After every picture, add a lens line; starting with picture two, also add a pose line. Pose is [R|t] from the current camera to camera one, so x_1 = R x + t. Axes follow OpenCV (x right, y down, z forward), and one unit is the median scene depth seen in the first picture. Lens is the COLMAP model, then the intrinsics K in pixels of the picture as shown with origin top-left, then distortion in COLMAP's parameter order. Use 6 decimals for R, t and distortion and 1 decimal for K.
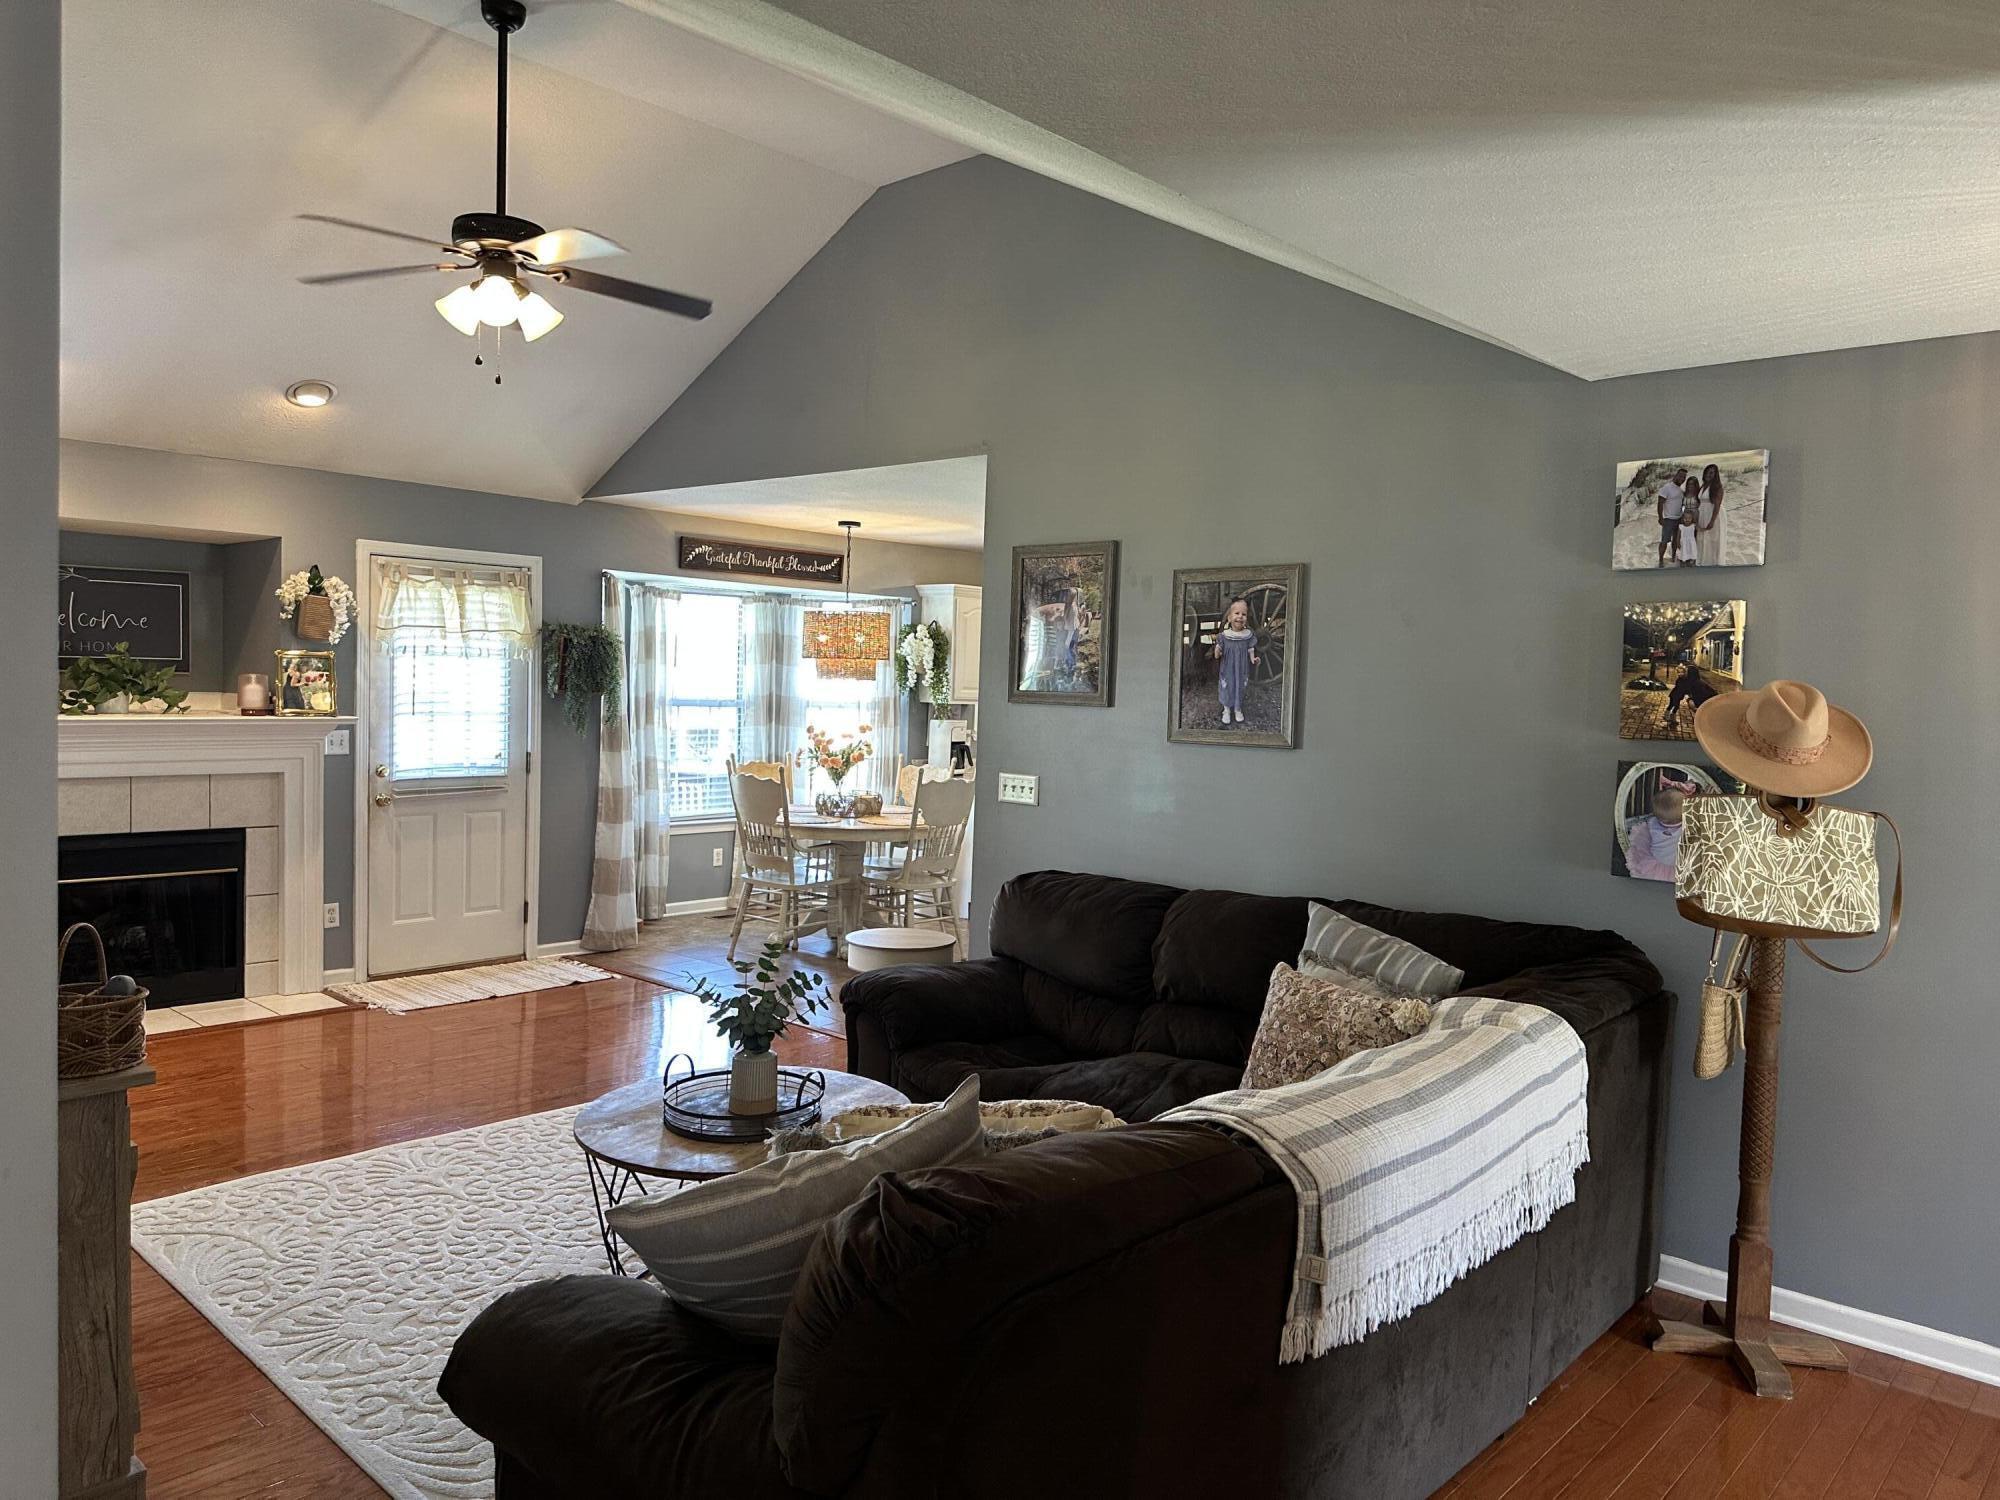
lens RADIAL K [[1401.7, 0, 986.9], [0, 1401.7, 752.1], [0, 0, 1]] dist [0.193241, -0.368054]
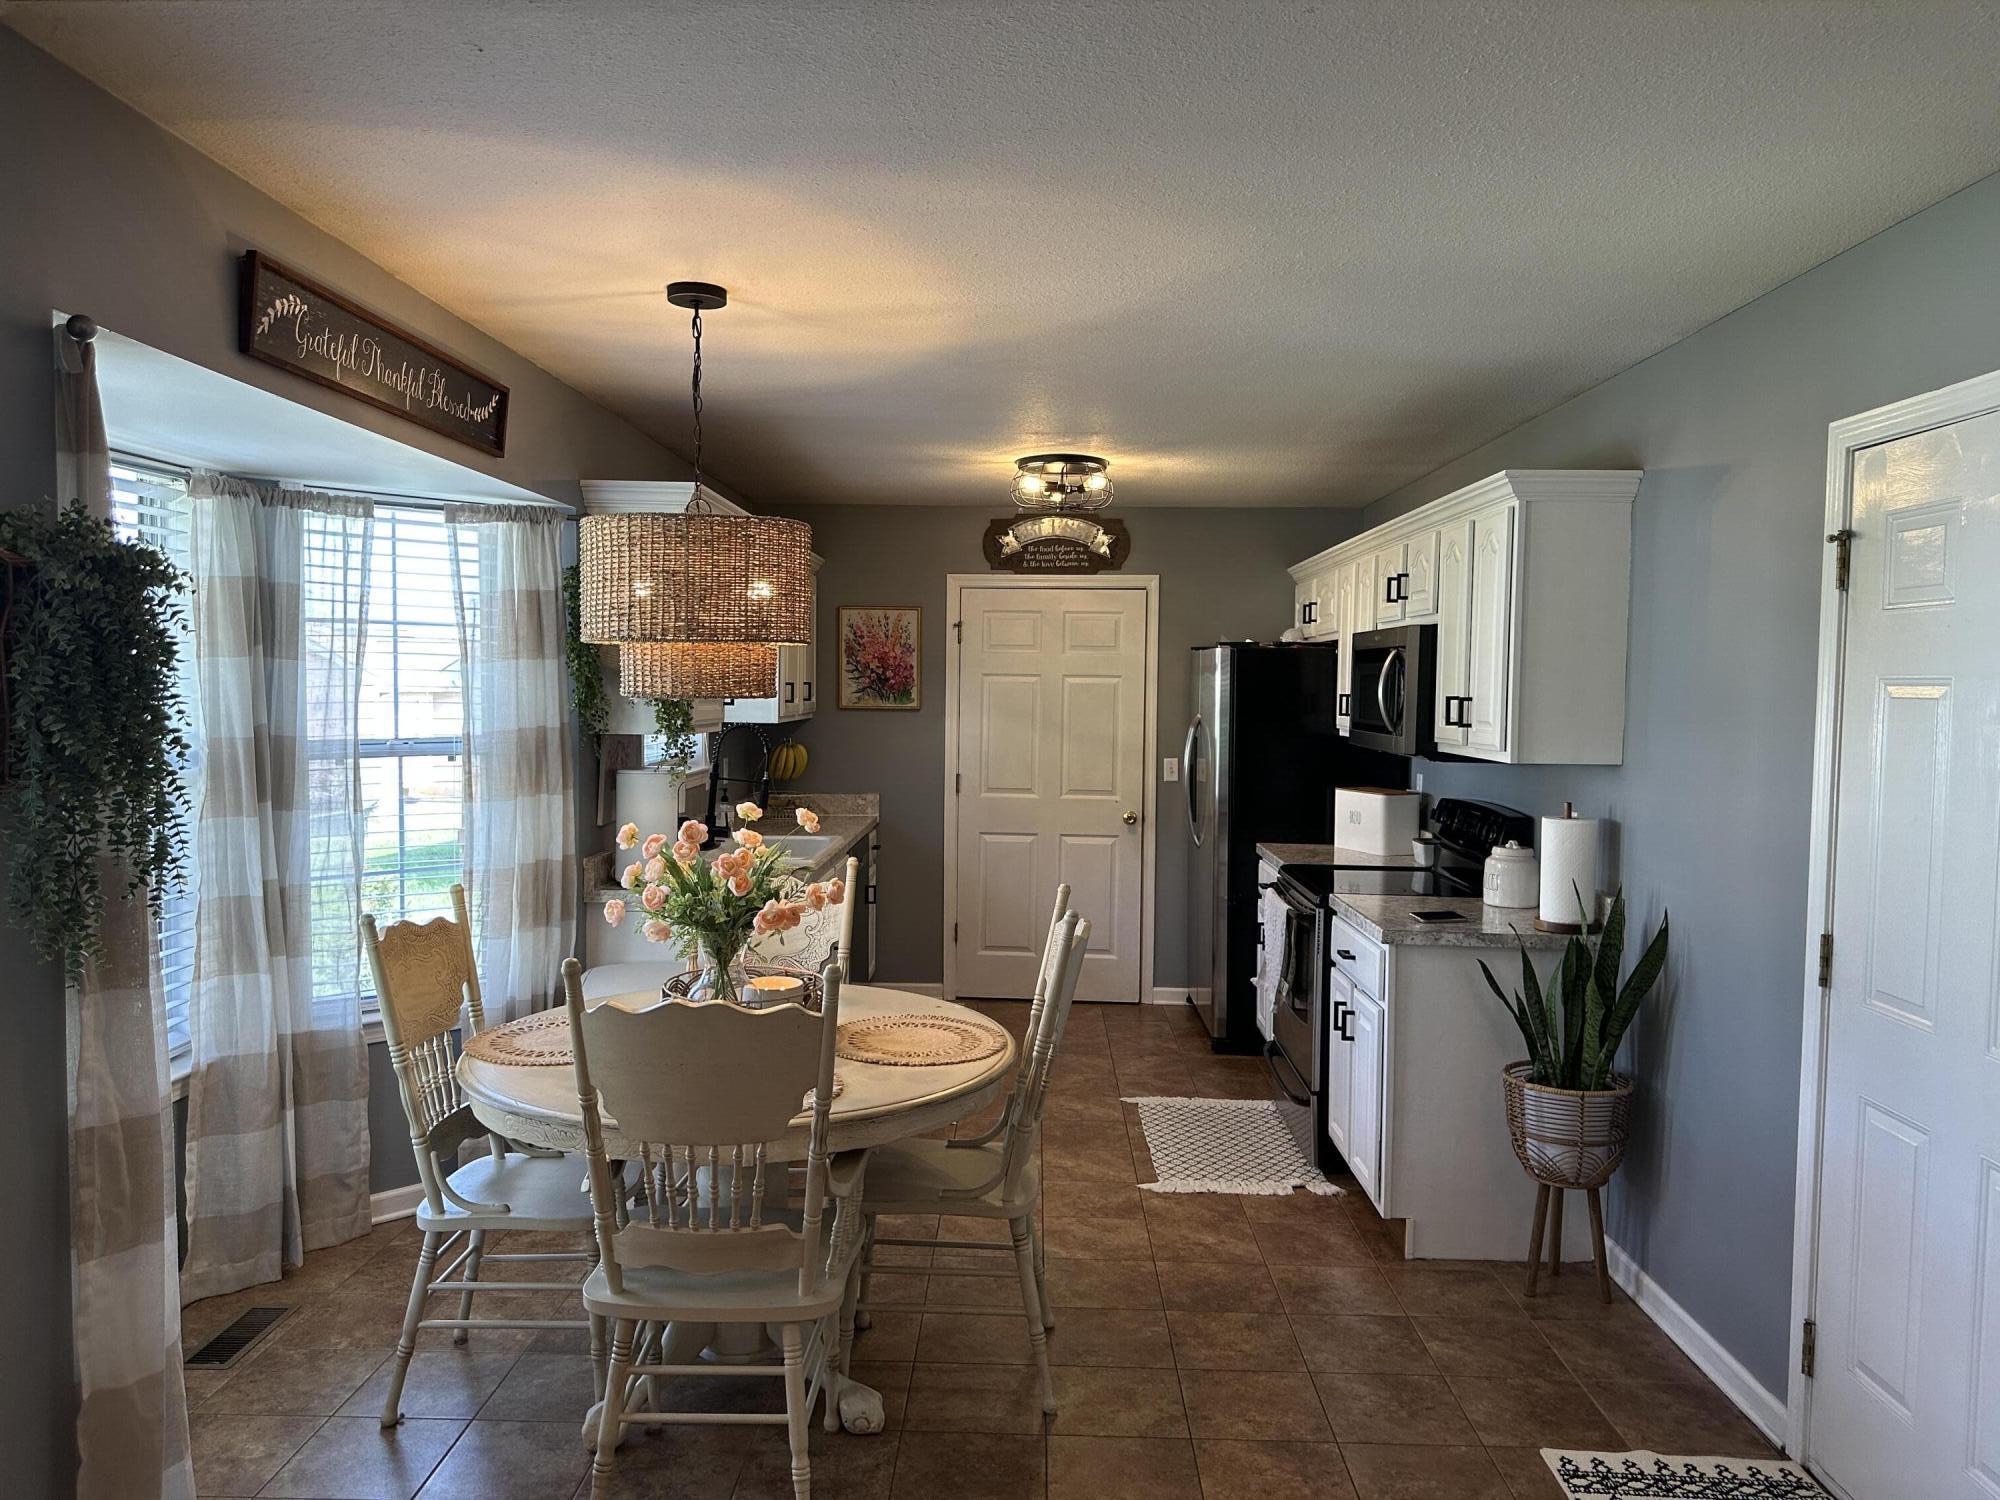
lens RADIAL K [[1406.1, 0, 1000.0], [0, 1406.1, 750.0], [0, 0, 1]] dist [0.070971, -0.077689]
pose [[0.740802, -0.056078, 0.669379, -0.357712], [0.049353, 0.998360, 0.029019, -0.051315], [-0.669908, 0.011539, 0.742355, 0.767312]]
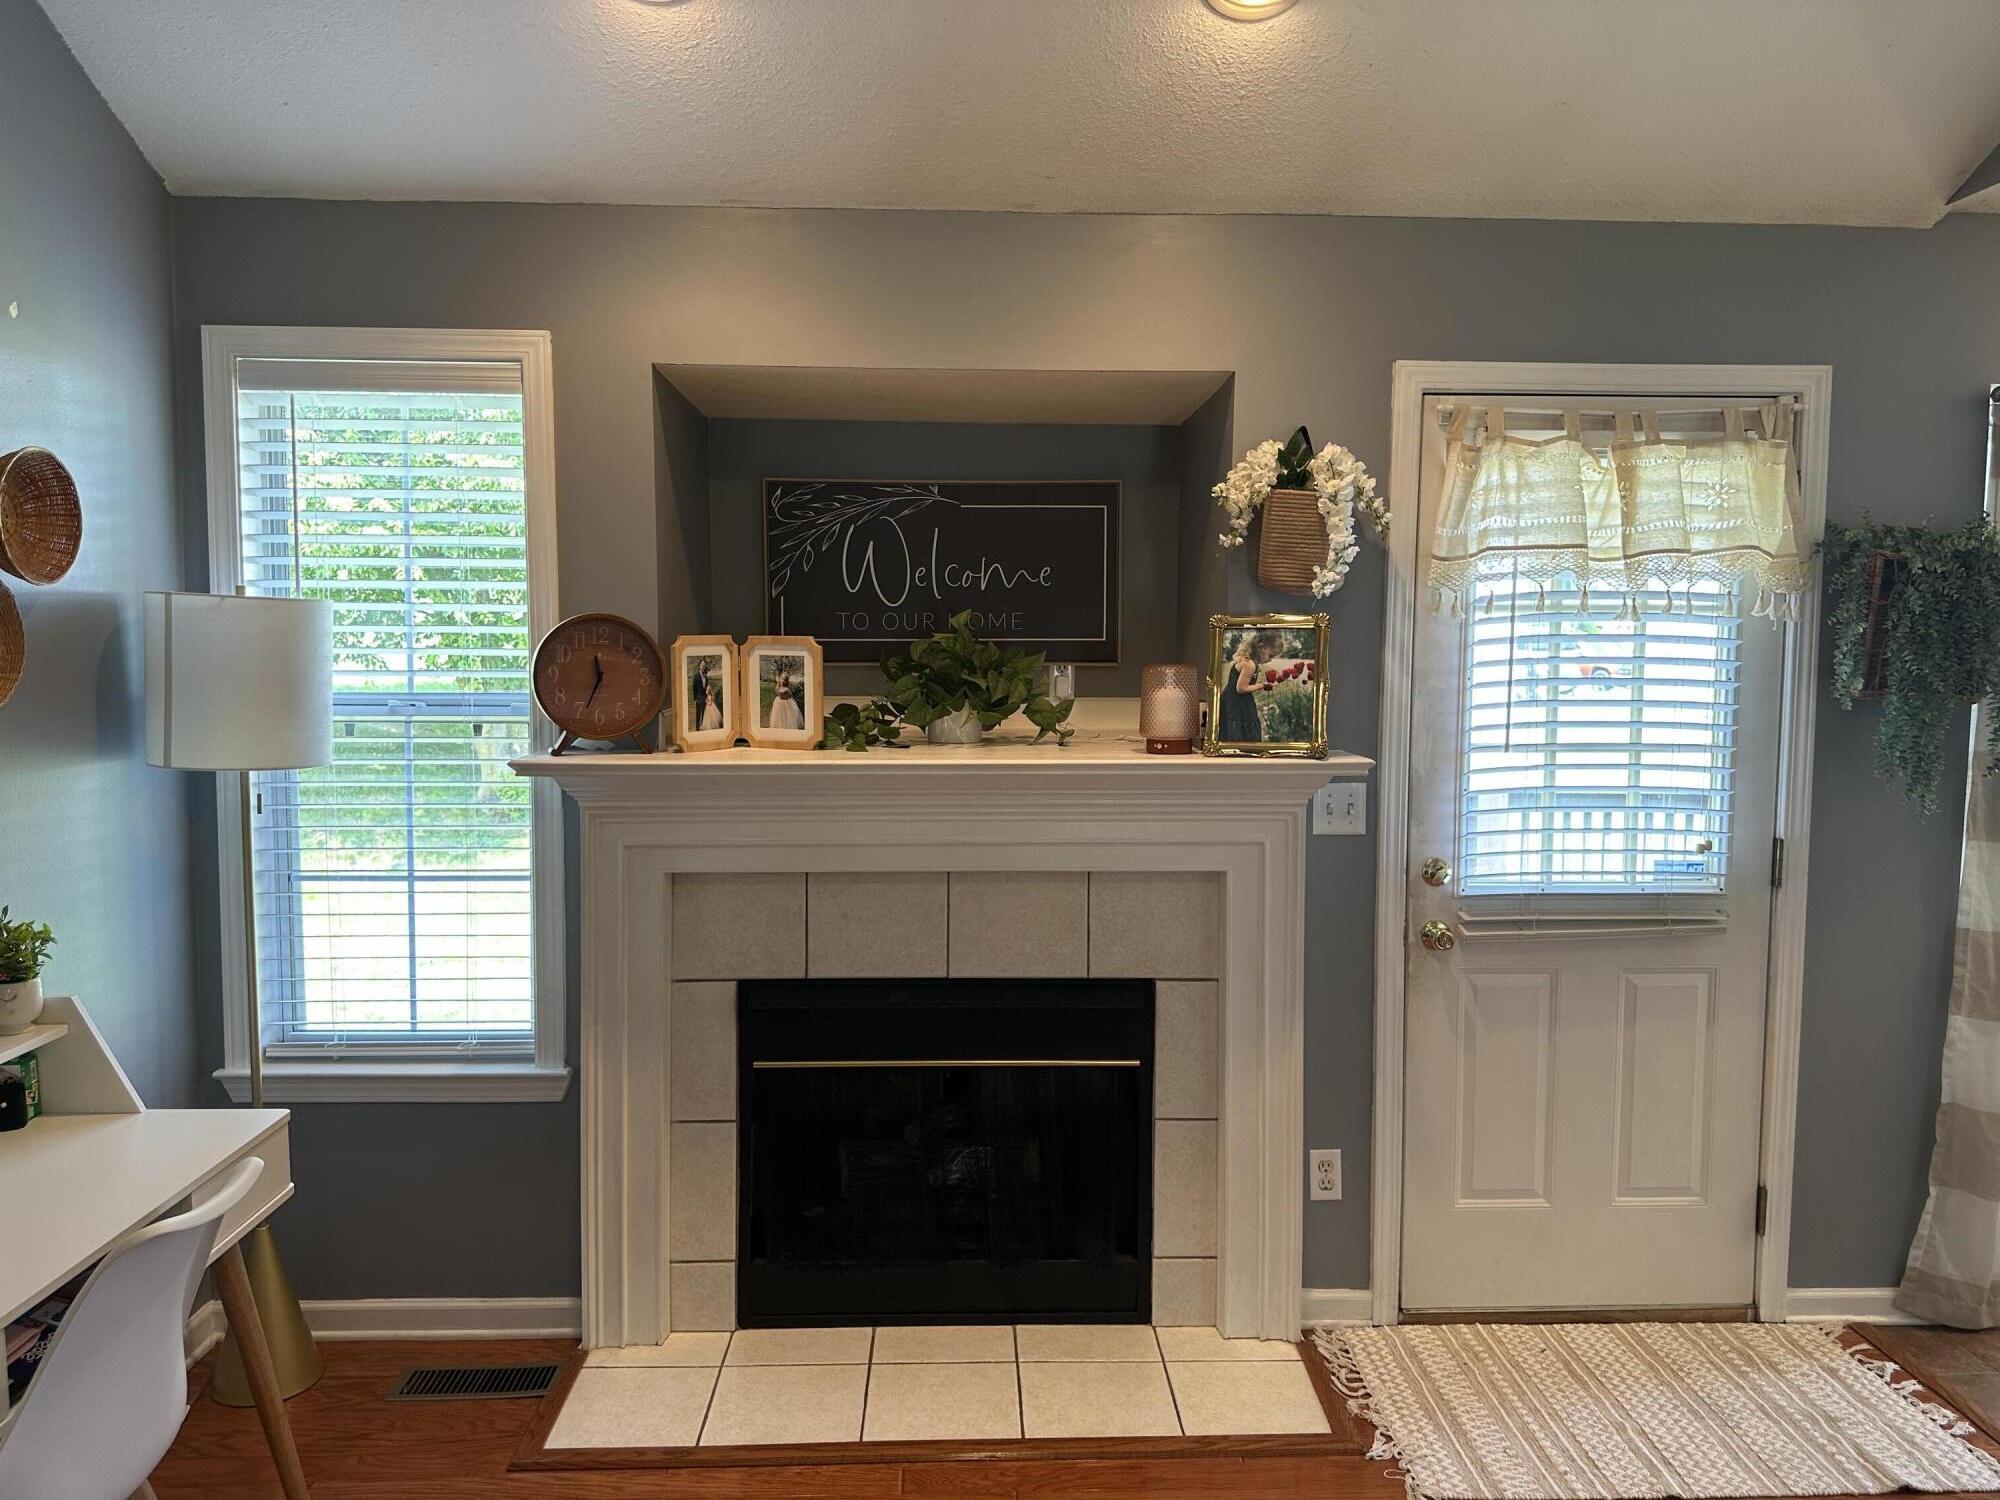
lens RADIAL K [[1399.3, 0, 1005.2], [0, 1399.3, 746.8], [0, 0, 1]] dist [0.122356, -0.180494]
pose [[0.709697, 0.029882, -0.703873, -0.204339], [-0.019606, 0.999551, 0.022666, -0.034592], [0.704234, -0.002286, 0.709964, 0.586375]]
